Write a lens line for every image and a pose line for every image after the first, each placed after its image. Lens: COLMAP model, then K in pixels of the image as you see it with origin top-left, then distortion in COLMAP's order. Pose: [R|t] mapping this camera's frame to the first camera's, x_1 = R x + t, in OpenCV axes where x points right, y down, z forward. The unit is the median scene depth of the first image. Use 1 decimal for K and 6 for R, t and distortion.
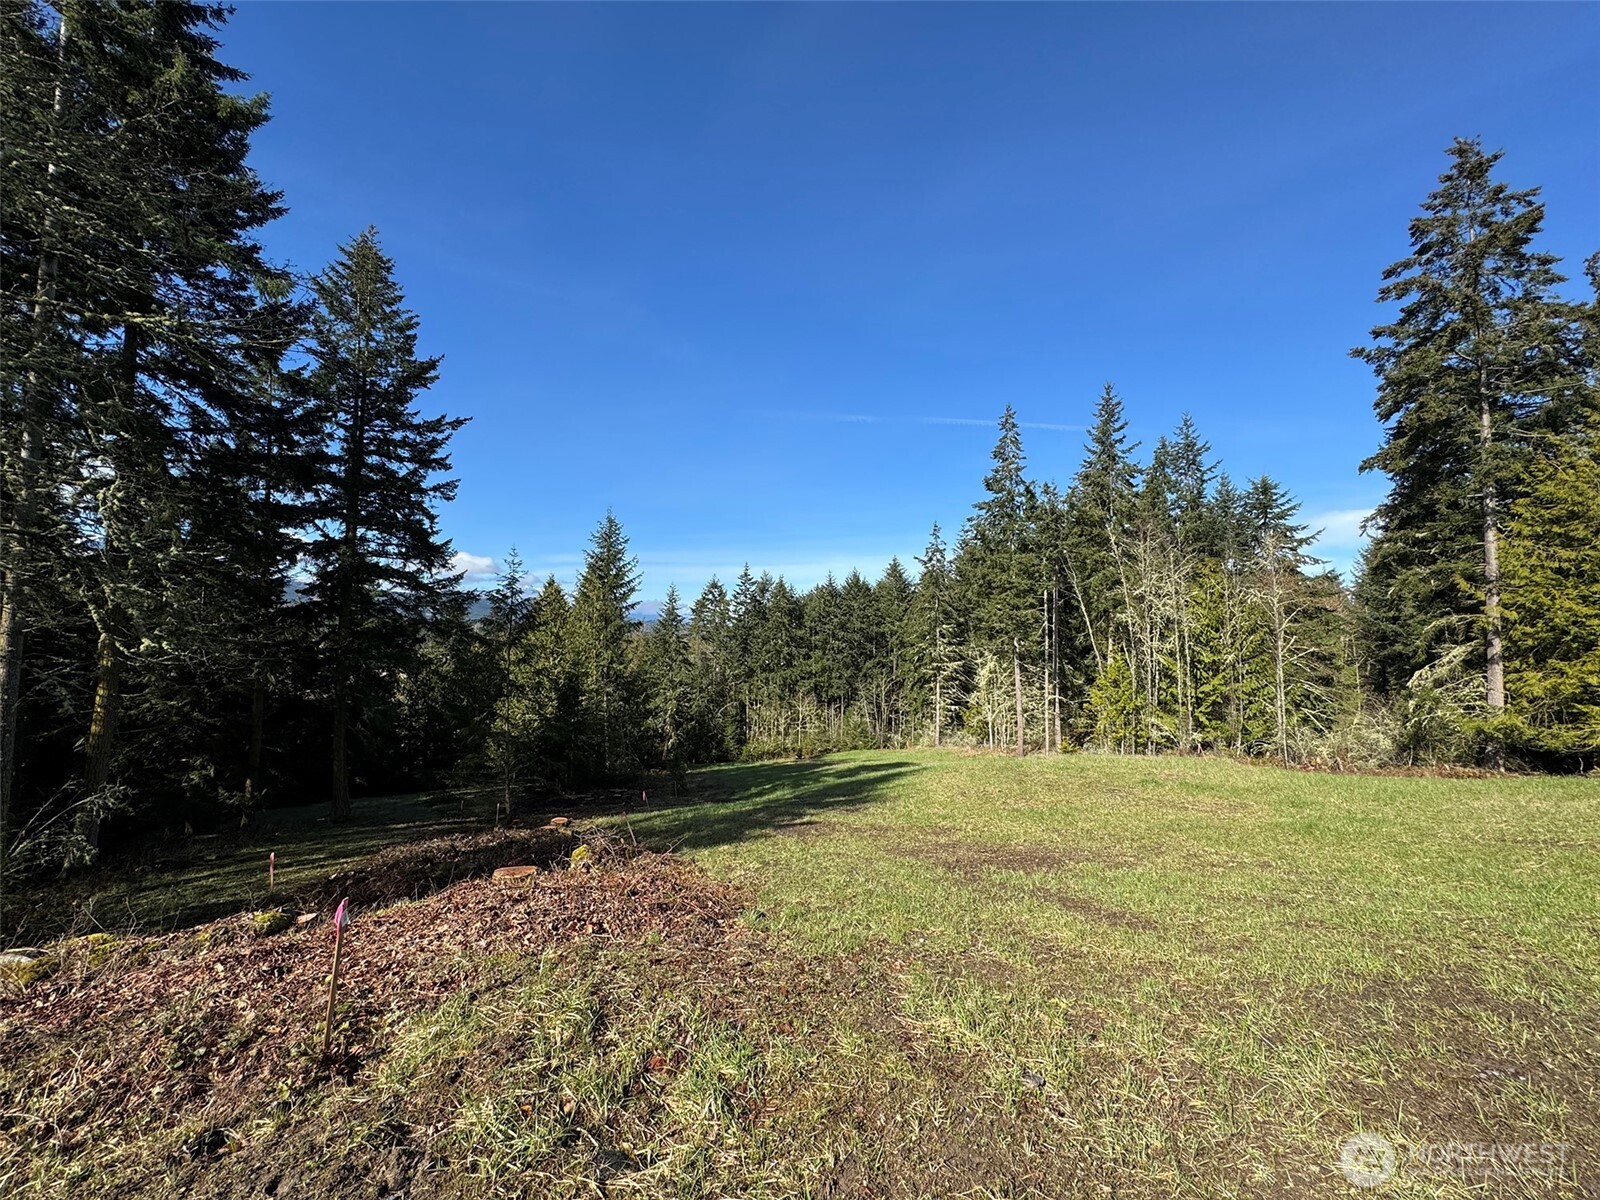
lens RADIAL K [[620.7, 0, 800.0], [0, 620.7, 600.0], [0, 0, 1]] dist [-0.000051, -0.000022]
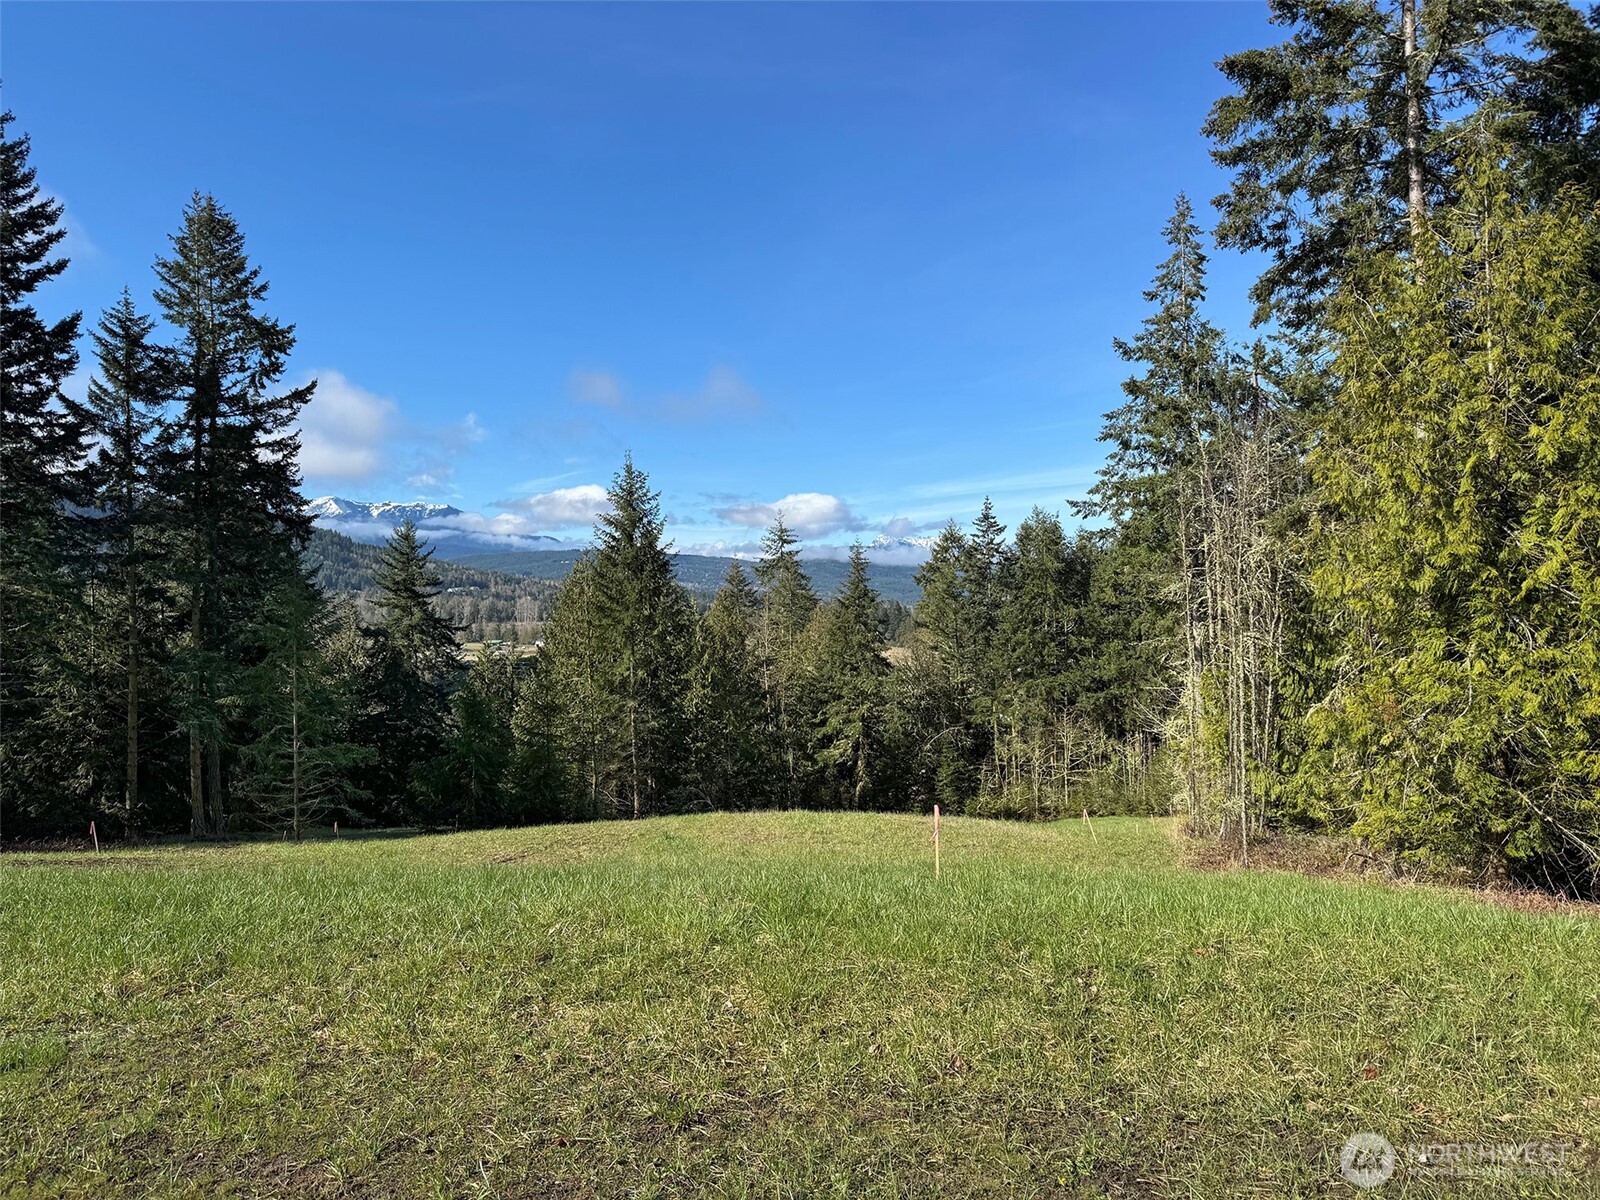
lens RADIAL K [[1084.0, 0, 800.0], [0, 1084.0, 600.0], [0, 0, 1]] dist [0.143809, 0.001878]
pose [[0.877989, -0.026162, -0.477965, 0.278157], [0.049788, 0.998081, 0.036825, -0.007942], [0.476084, -0.056128, 0.877607, -0.018589]]
